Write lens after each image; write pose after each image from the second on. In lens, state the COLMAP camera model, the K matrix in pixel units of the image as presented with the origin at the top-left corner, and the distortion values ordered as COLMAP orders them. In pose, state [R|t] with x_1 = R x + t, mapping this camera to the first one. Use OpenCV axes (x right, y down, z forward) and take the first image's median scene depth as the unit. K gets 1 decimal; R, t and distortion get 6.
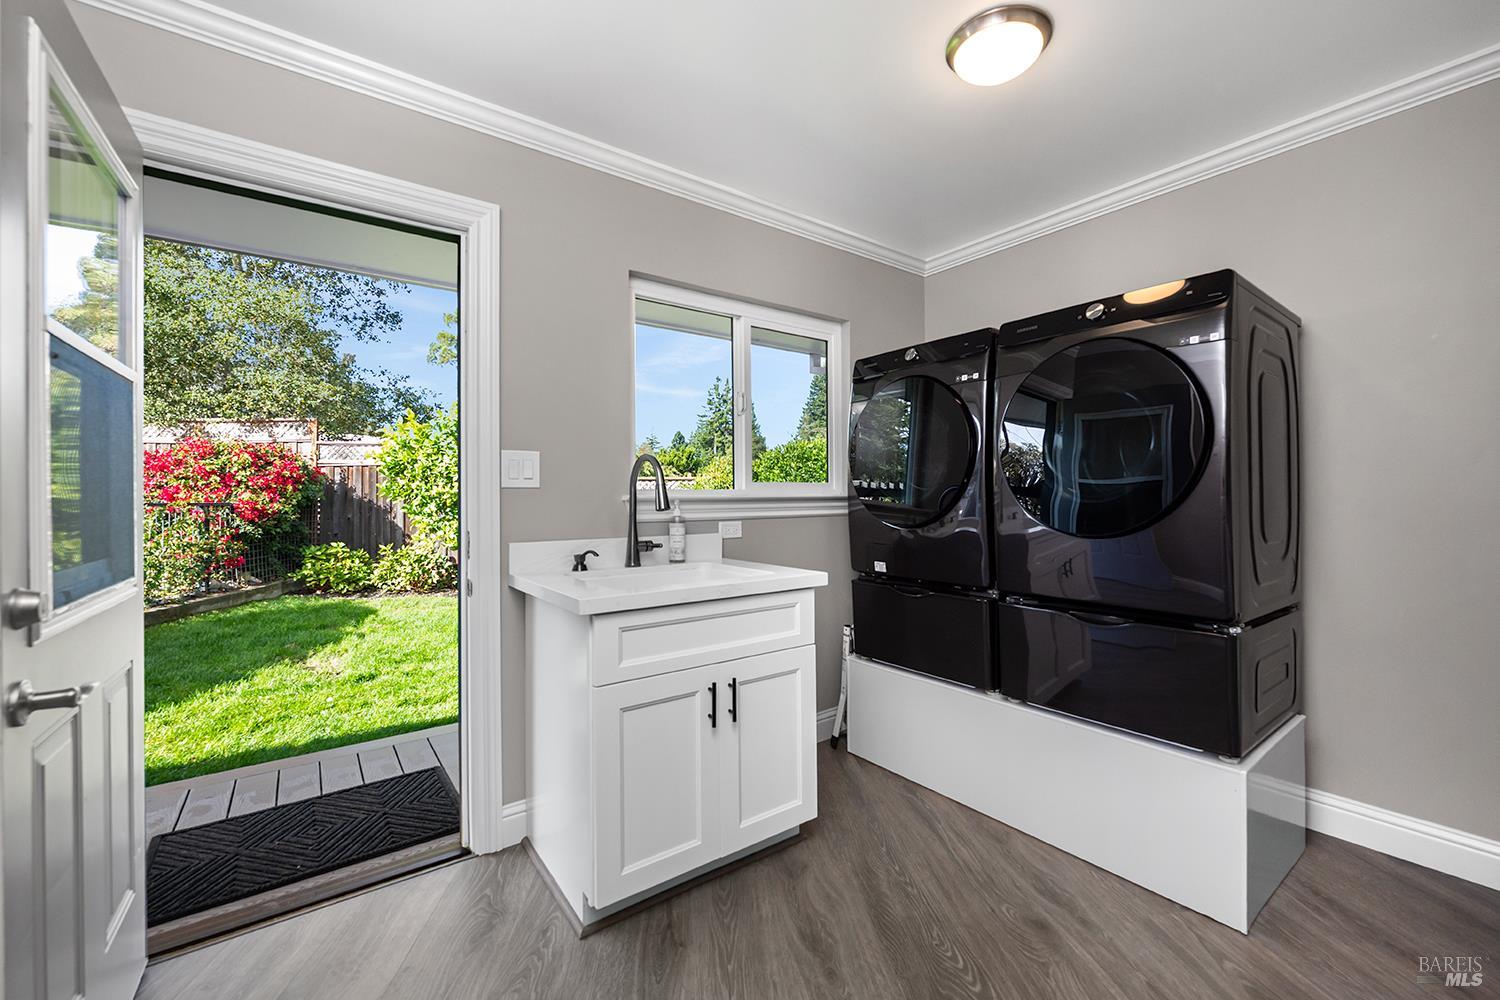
lens RADIAL K [[614.5, 0, 754.8], [0, 614.5, 497.6], [0, 0, 1]] dist [-0.004066, 0.000822]
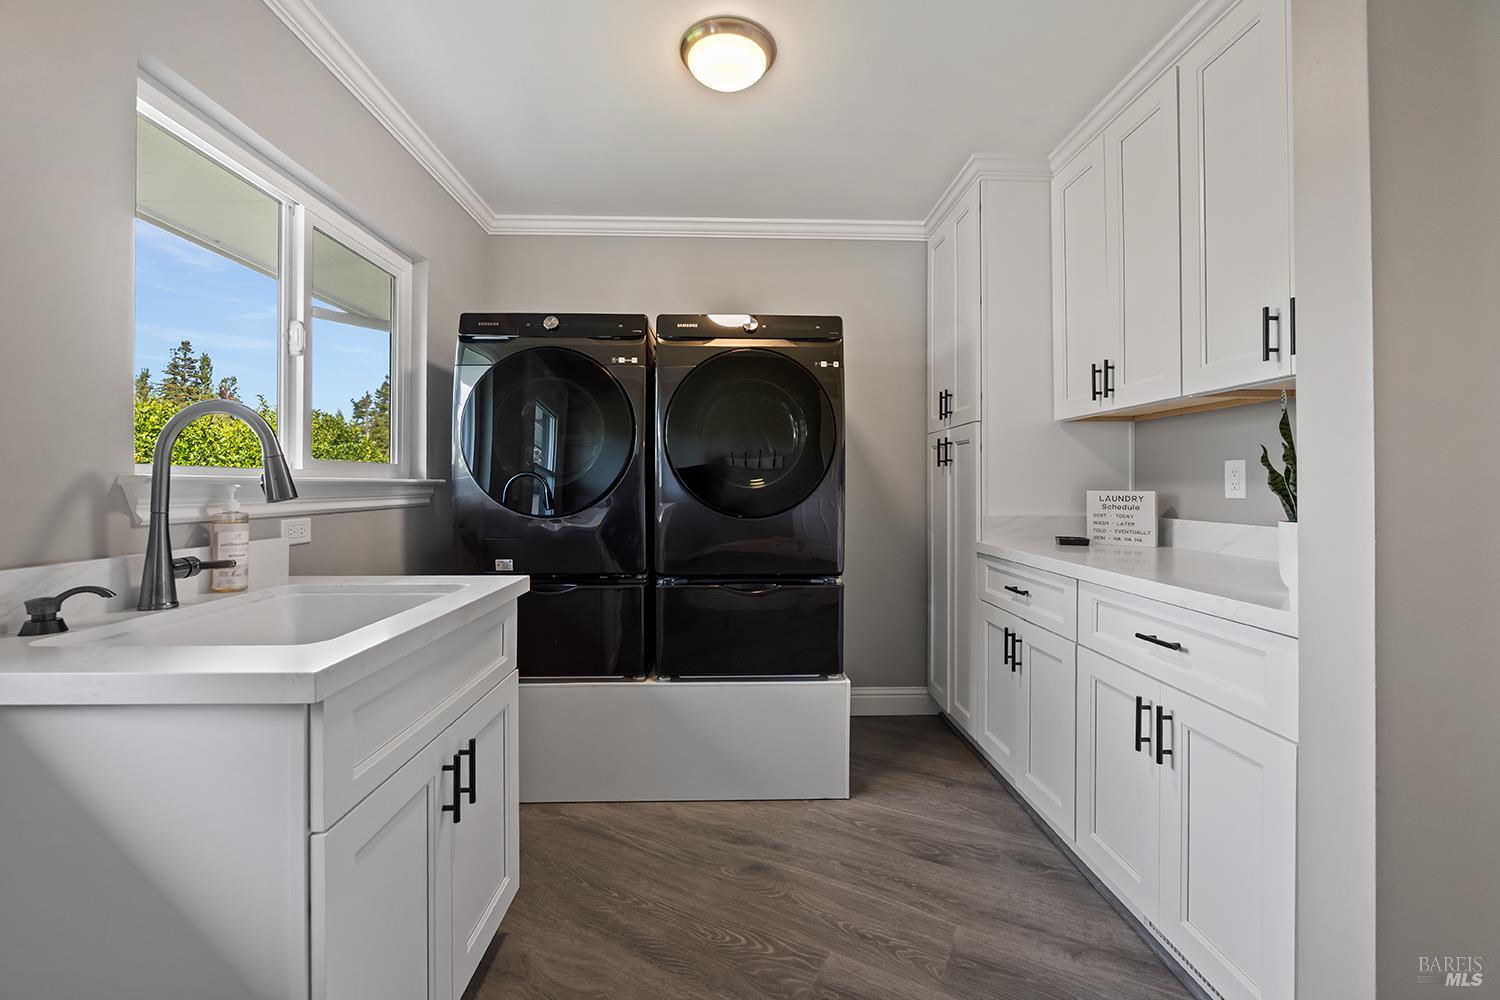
lens RADIAL K [[614.5, 0, 746.2], [0, 614.5, 486.6], [0, 0, 1]] dist [-0.004066, 0.000822]
pose [[0.575835, 0.002827, 0.817561, -0.370445], [-0.000288, 0.999995, -0.003256, 0.009069], [-0.817566, 0.001639, 0.575832, 0.305693]]
